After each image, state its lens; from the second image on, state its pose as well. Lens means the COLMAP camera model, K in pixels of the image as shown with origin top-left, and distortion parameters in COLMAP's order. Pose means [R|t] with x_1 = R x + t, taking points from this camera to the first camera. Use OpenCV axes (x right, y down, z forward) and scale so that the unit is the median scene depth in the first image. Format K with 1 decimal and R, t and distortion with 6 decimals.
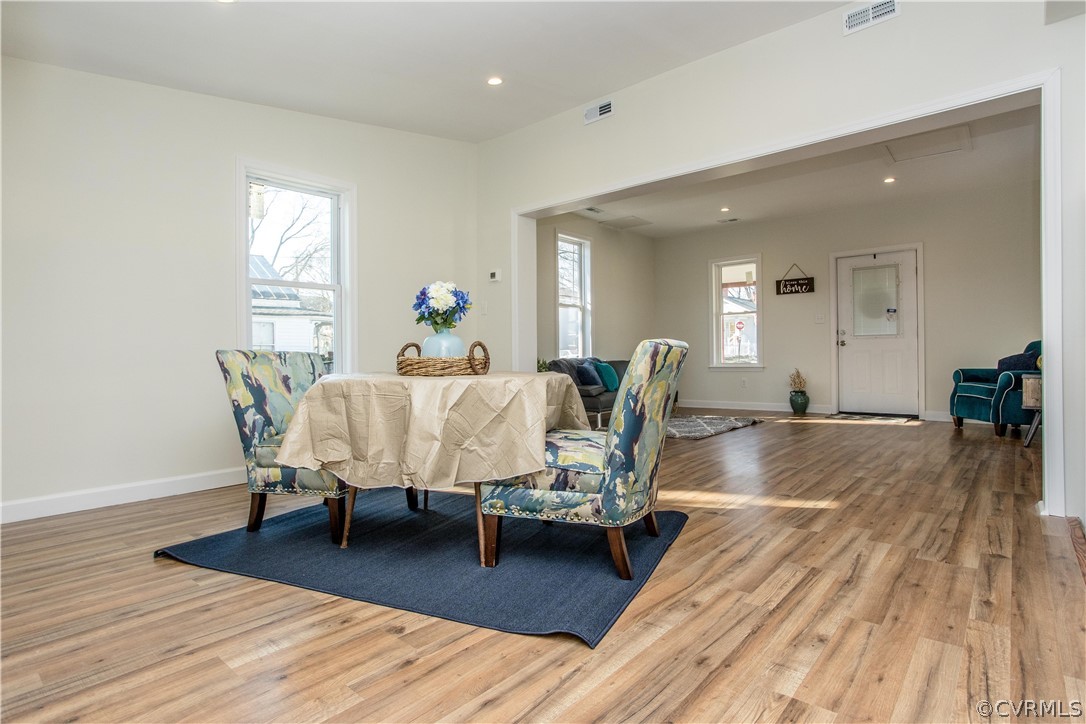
lens RADIAL K [[632.2, 0, 548.3], [0, 632.2, 363.6], [0, 0, 1]] dist [-0.023527, 0.015936]
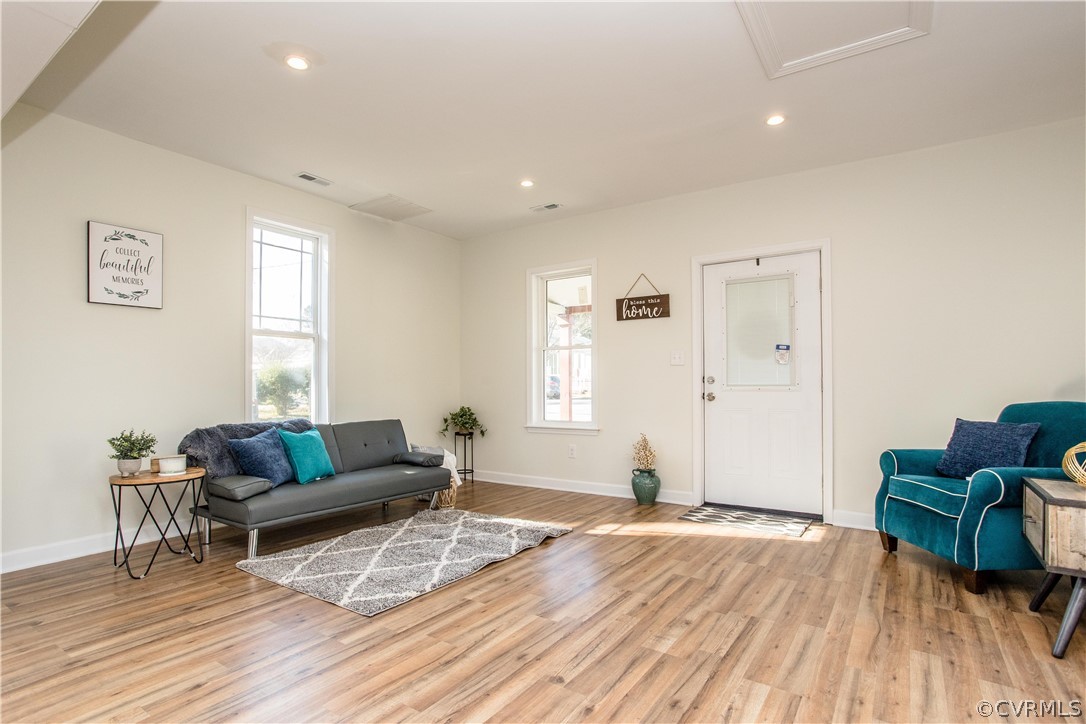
lens RADIAL K [[543.4, 0, 552.1], [0, 543.4, 385.6], [0, 0, 1]] dist [-0.038124, 0.016071]
pose [[0.997996, 0.007296, 0.062858, 0.670935], [-0.006968, 0.999961, -0.005437, -0.097588], [-0.062896, 0.004989, 0.998008, 1.131296]]
